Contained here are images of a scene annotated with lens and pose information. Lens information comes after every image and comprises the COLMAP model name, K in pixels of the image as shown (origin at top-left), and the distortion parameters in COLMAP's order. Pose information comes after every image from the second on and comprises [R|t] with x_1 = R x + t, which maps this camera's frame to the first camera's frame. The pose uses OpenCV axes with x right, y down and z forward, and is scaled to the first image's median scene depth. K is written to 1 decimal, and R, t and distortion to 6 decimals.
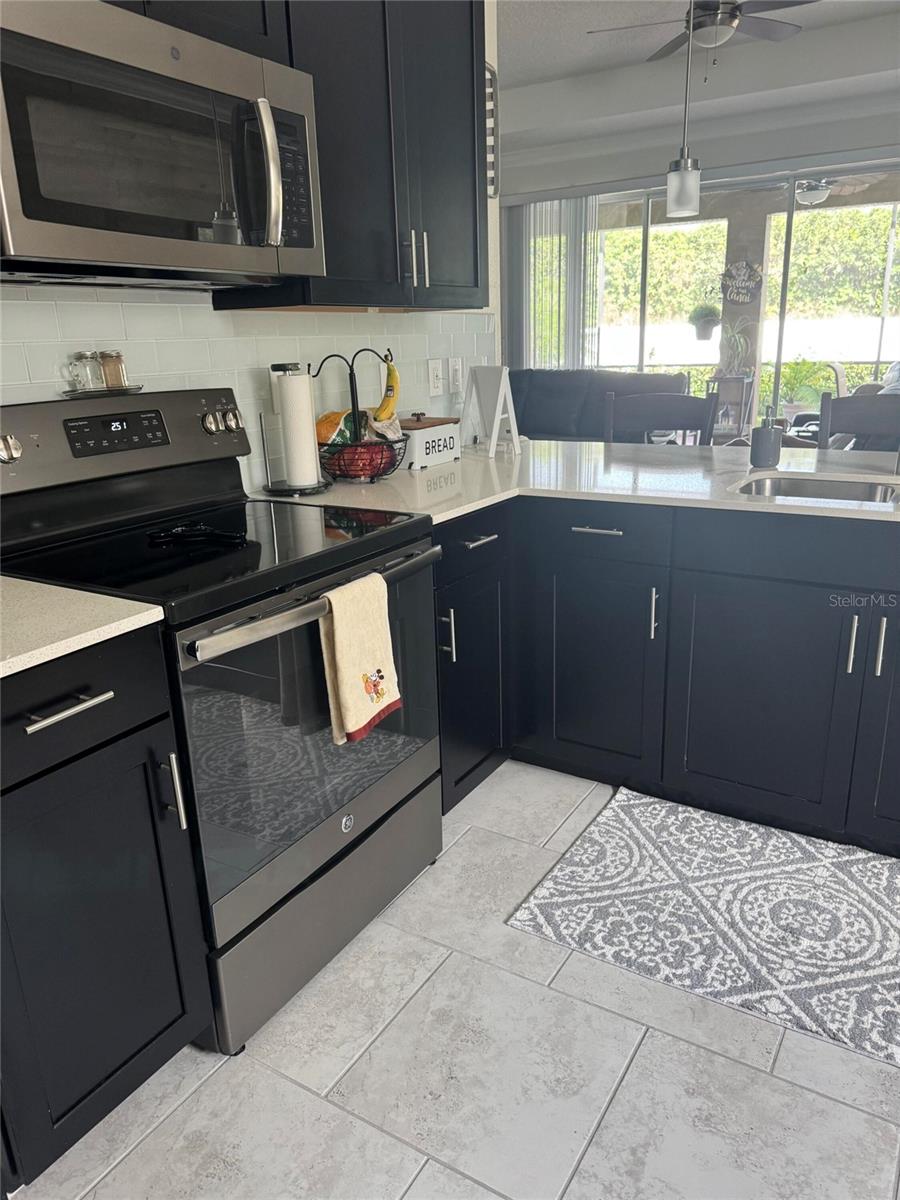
lens RADIAL K [[829.9, 0, 465.1], [0, 829.9, 605.6], [0, 0, 1]] dist [0.005762, -0.043817]
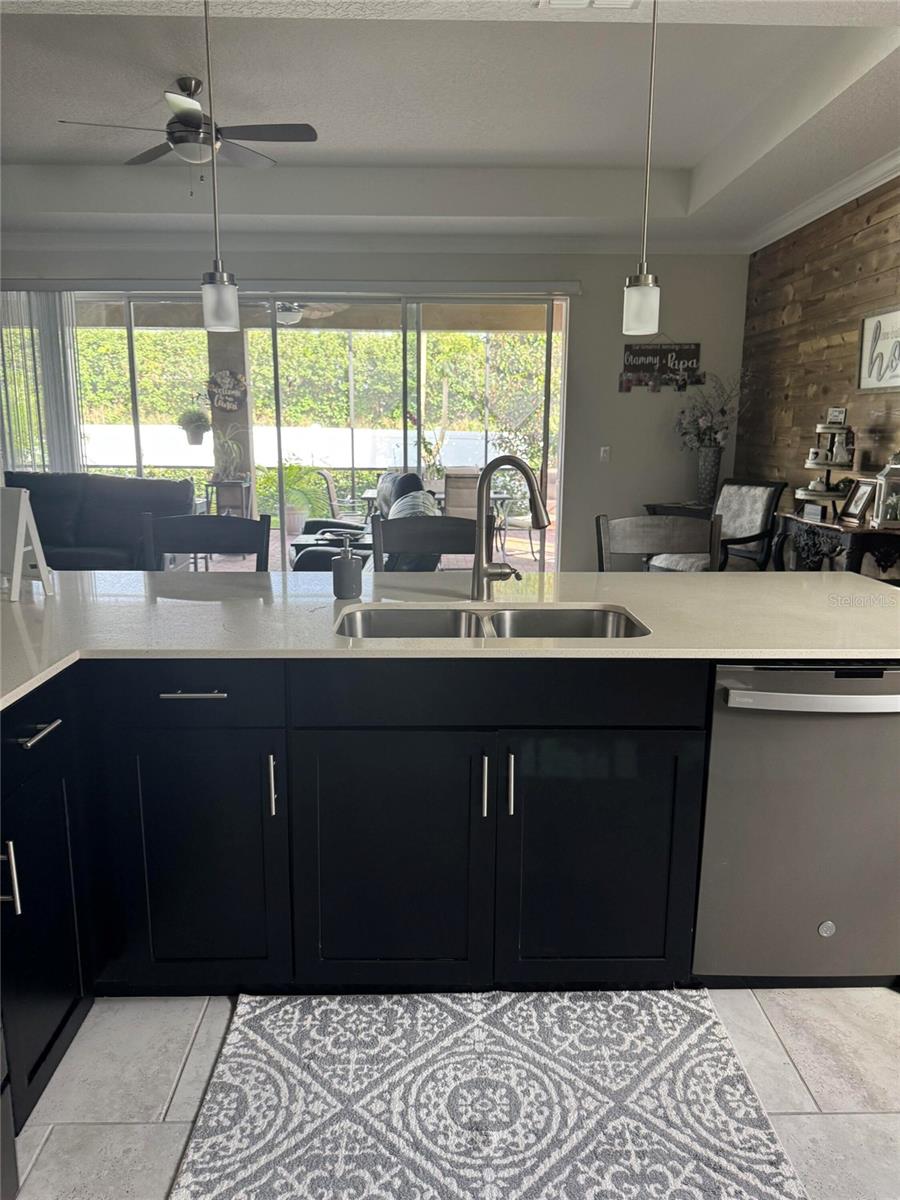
lens RADIAL K [[836.7, 0, 442.9], [0, 836.7, 601.4], [0, 0, 1]] dist [0.000978, -0.008742]
pose [[0.842913, -0.065263, 0.534077, -0.068941], [0.128568, 0.988293, -0.082146, -0.083761], [-0.522464, 0.137907, 0.841435, 0.164291]]
